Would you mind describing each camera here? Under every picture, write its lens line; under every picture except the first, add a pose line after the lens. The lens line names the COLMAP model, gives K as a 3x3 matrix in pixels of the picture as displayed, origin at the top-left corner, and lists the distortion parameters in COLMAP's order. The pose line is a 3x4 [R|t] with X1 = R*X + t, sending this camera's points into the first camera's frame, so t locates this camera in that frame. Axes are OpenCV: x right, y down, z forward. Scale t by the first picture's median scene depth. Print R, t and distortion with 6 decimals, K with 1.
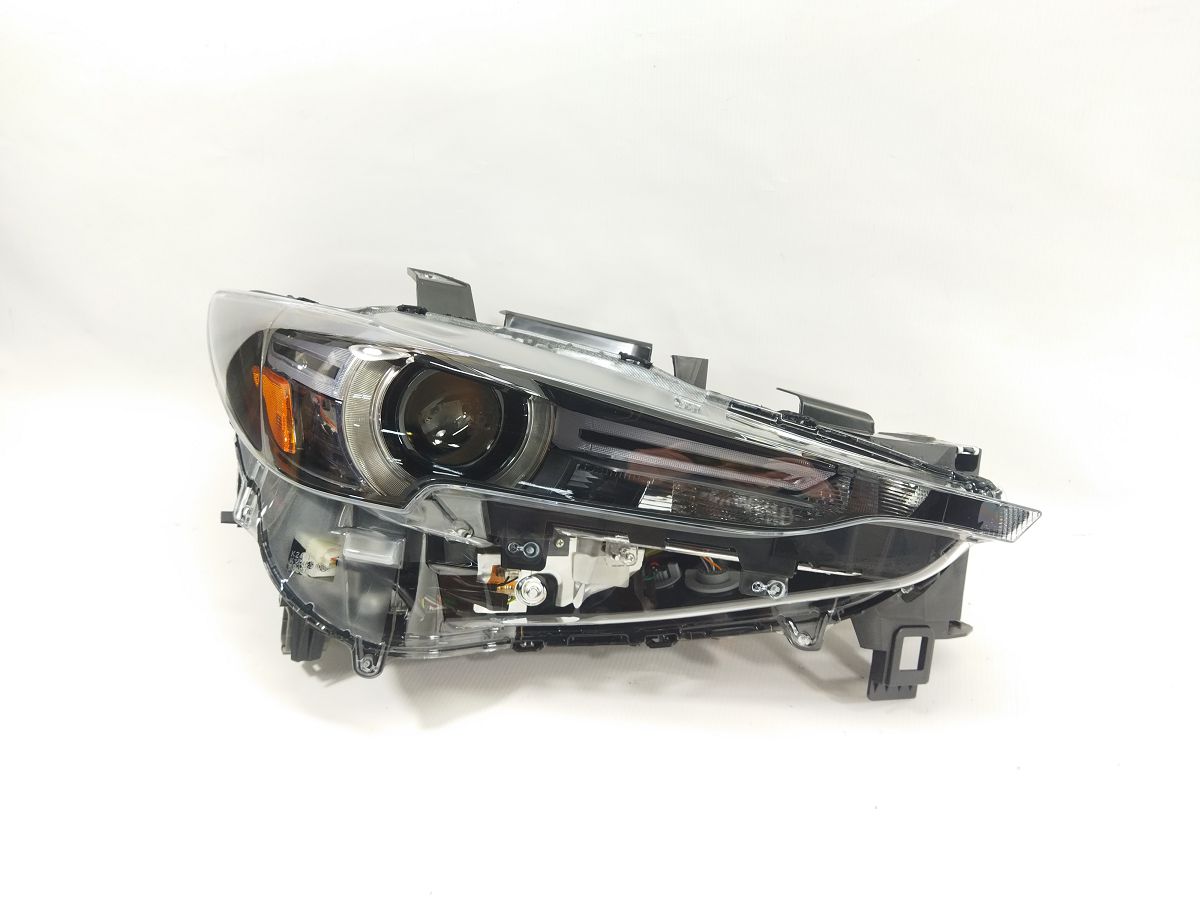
lens RADIAL K [[904.4, 0, 598.4], [0, 904.4, 453.1], [0, 0, 1]] dist [0.045538, -0.004124]
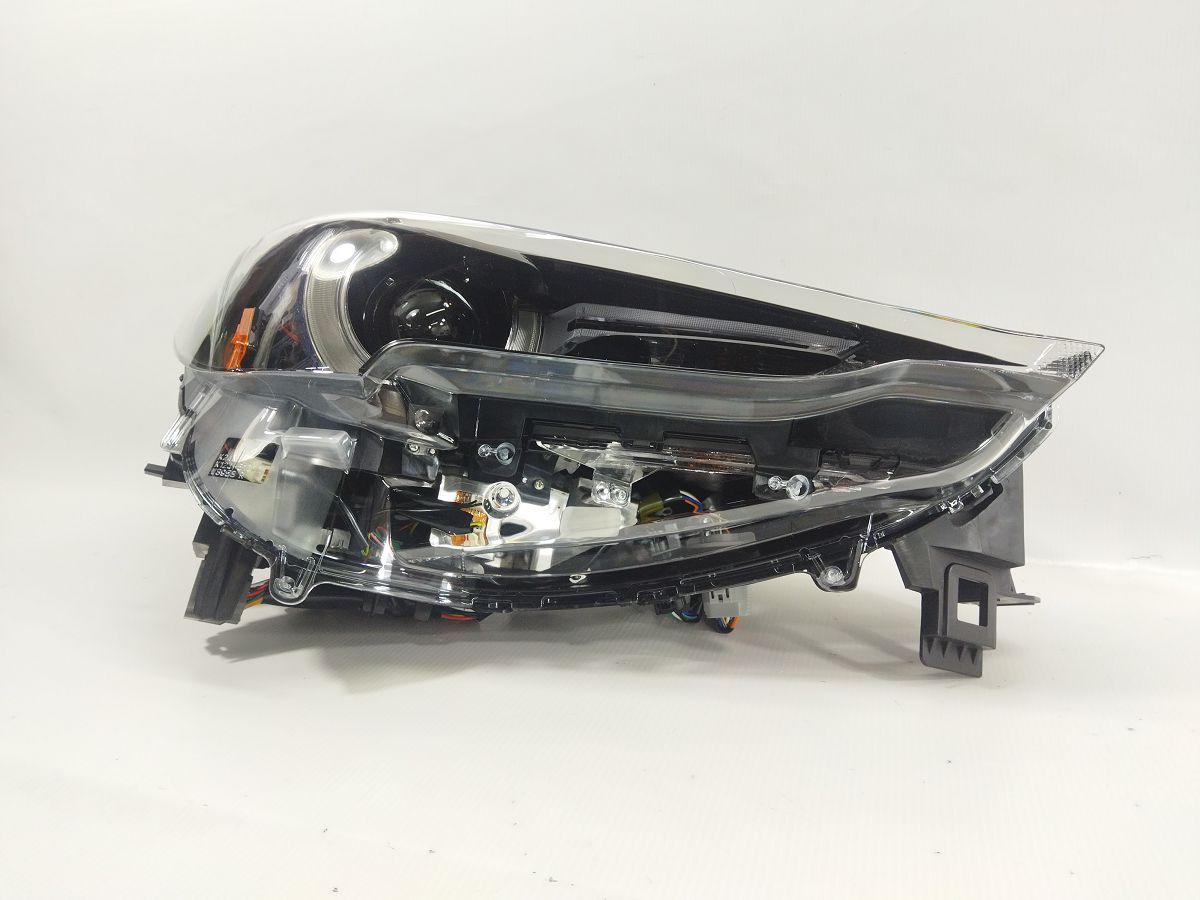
lens RADIAL K [[904.4, 0, 602.2], [0, 904.4, 449.3], [0, 0, 1]] dist [0.045538, -0.004124]
pose [[0.999357, 0.035610, 0.004172, 0.012002], [-0.031087, 0.918591, -0.393984, 0.408141], [-0.017862, 0.393601, 0.919108, 0.207831]]
